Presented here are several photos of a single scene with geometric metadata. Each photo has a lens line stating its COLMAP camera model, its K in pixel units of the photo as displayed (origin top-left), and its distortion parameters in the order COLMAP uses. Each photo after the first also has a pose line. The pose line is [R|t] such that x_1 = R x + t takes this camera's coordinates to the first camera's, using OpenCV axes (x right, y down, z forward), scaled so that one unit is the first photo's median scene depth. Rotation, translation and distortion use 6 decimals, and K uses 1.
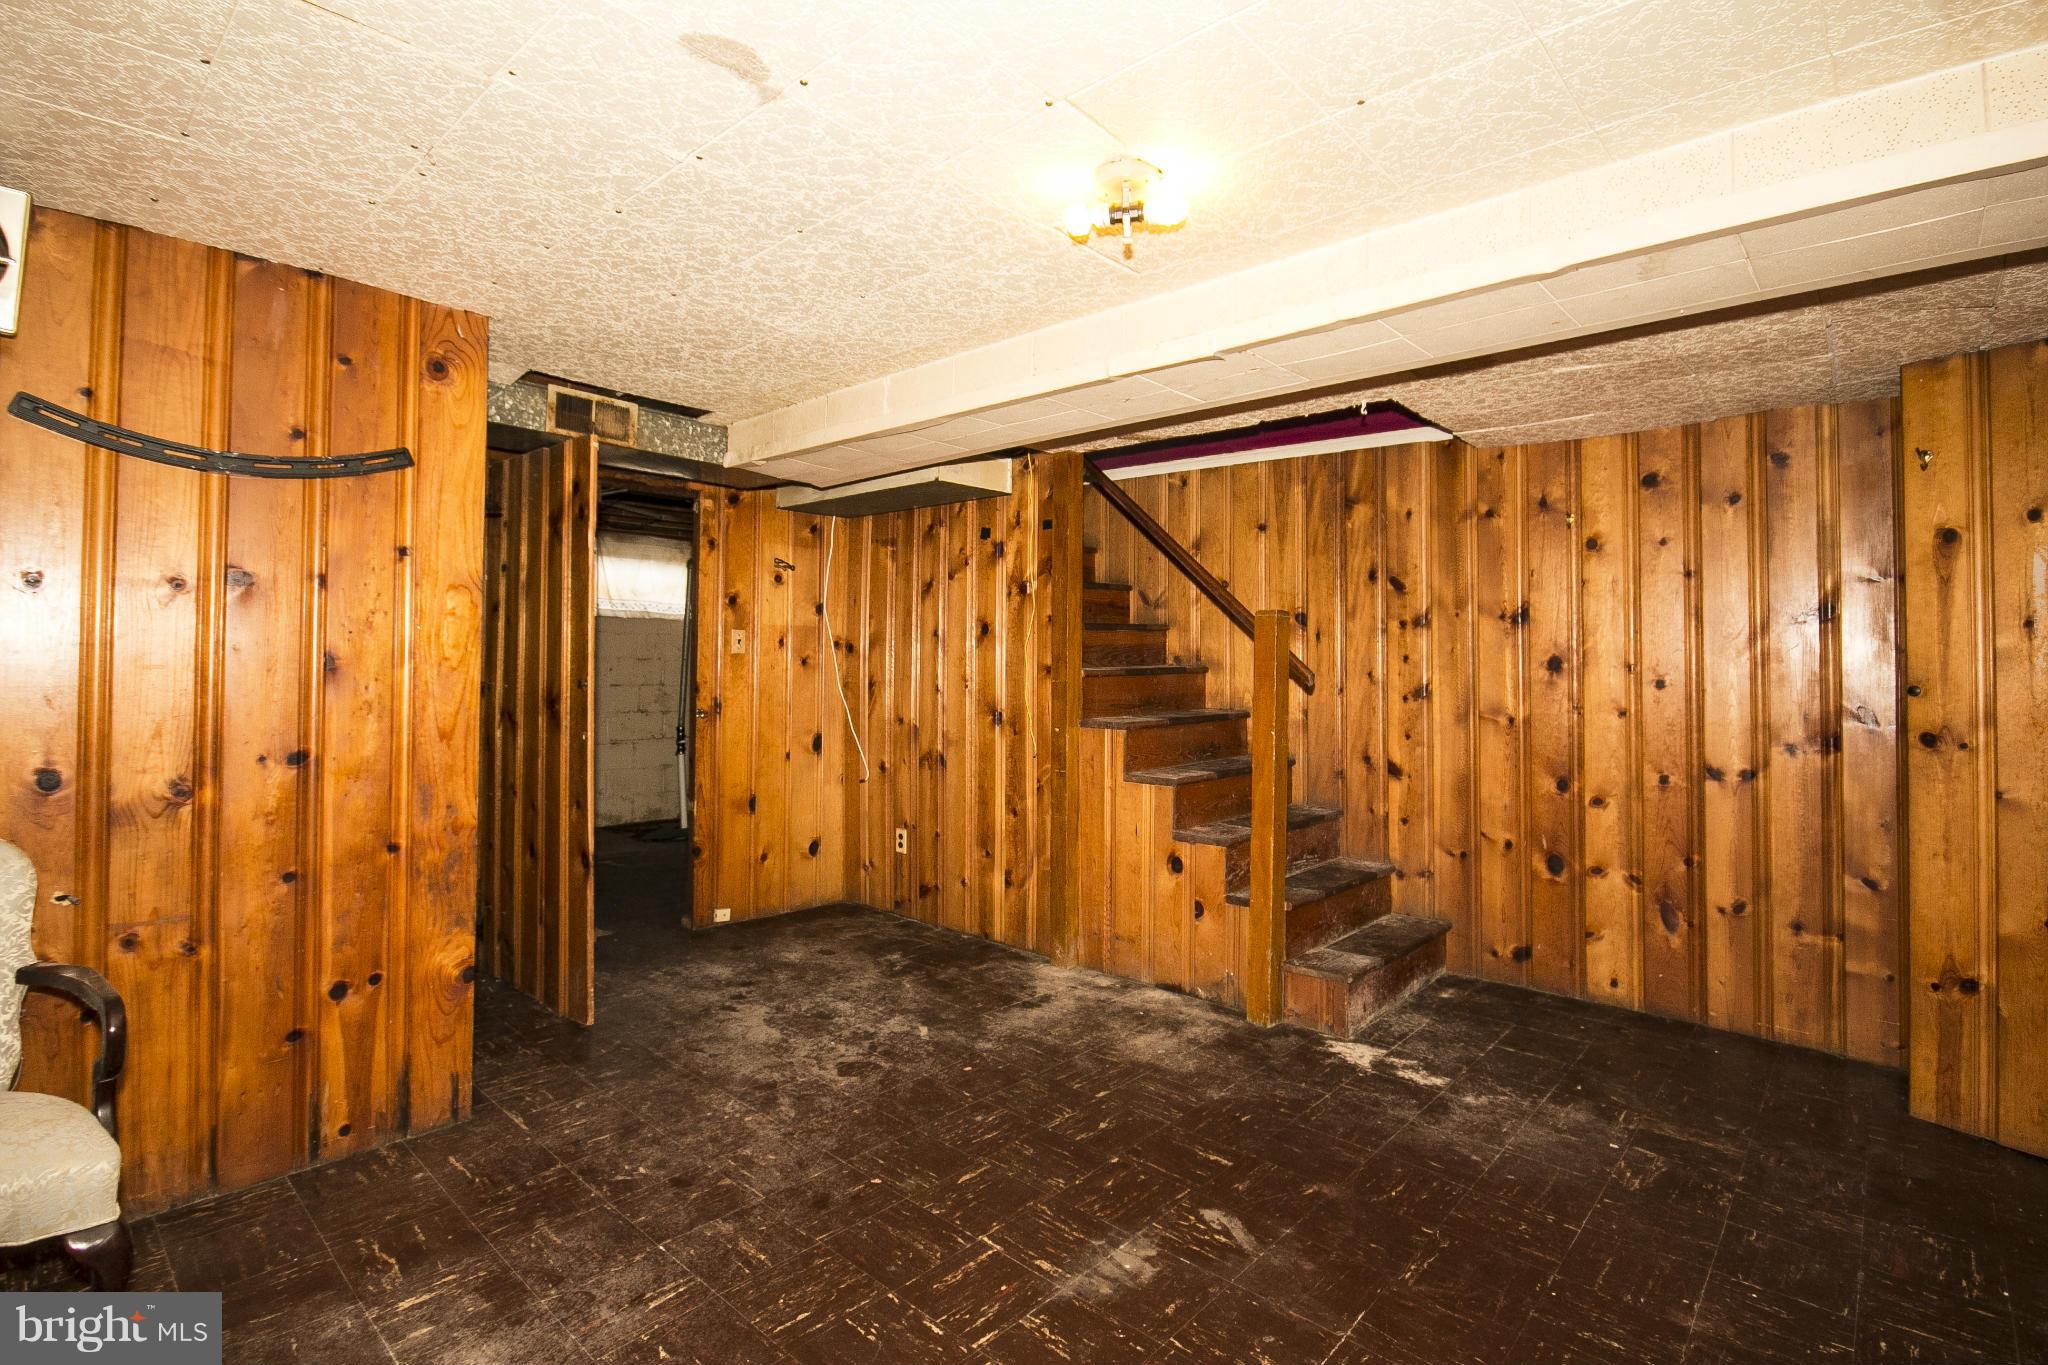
lens RADIAL K [[970.1, 0, 1045.8], [0, 970.1, 667.6], [0, 0, 1]] dist [-0.012188, -0.001036]
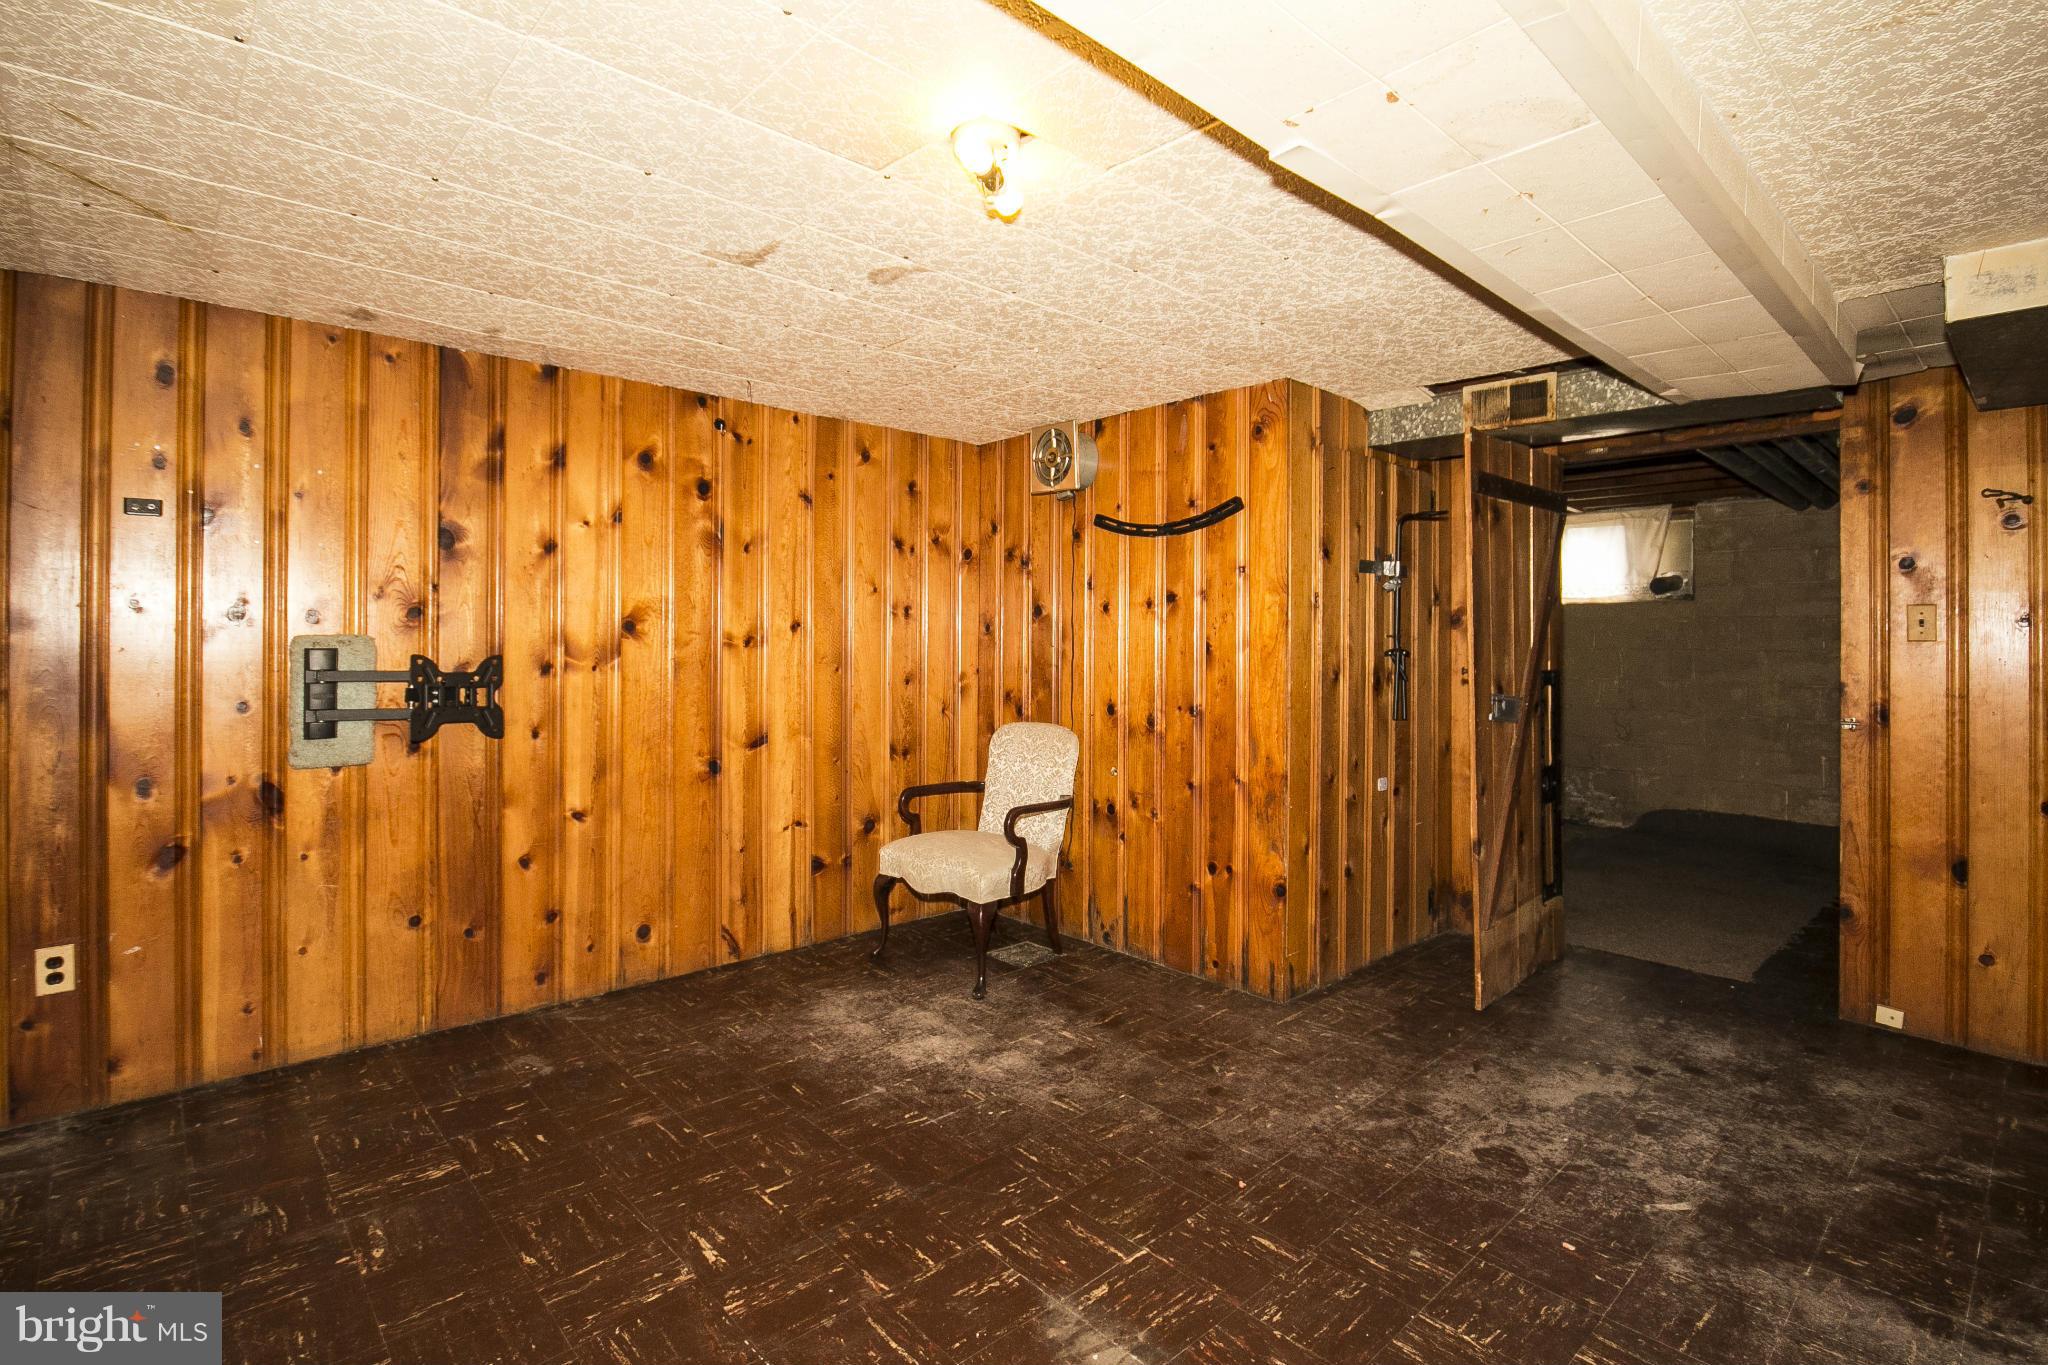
lens RADIAL K [[970.1, 0, 1045.8], [0, 970.1, 667.6], [0, 0, 1]] dist [-0.012188, -0.001036]
pose [[-0.097180, 0.012010, -0.995194, 0.630709], [-0.012181, 0.999838, 0.013255, 0.004094], [0.995192, 0.013410, -0.097018, 0.705249]]
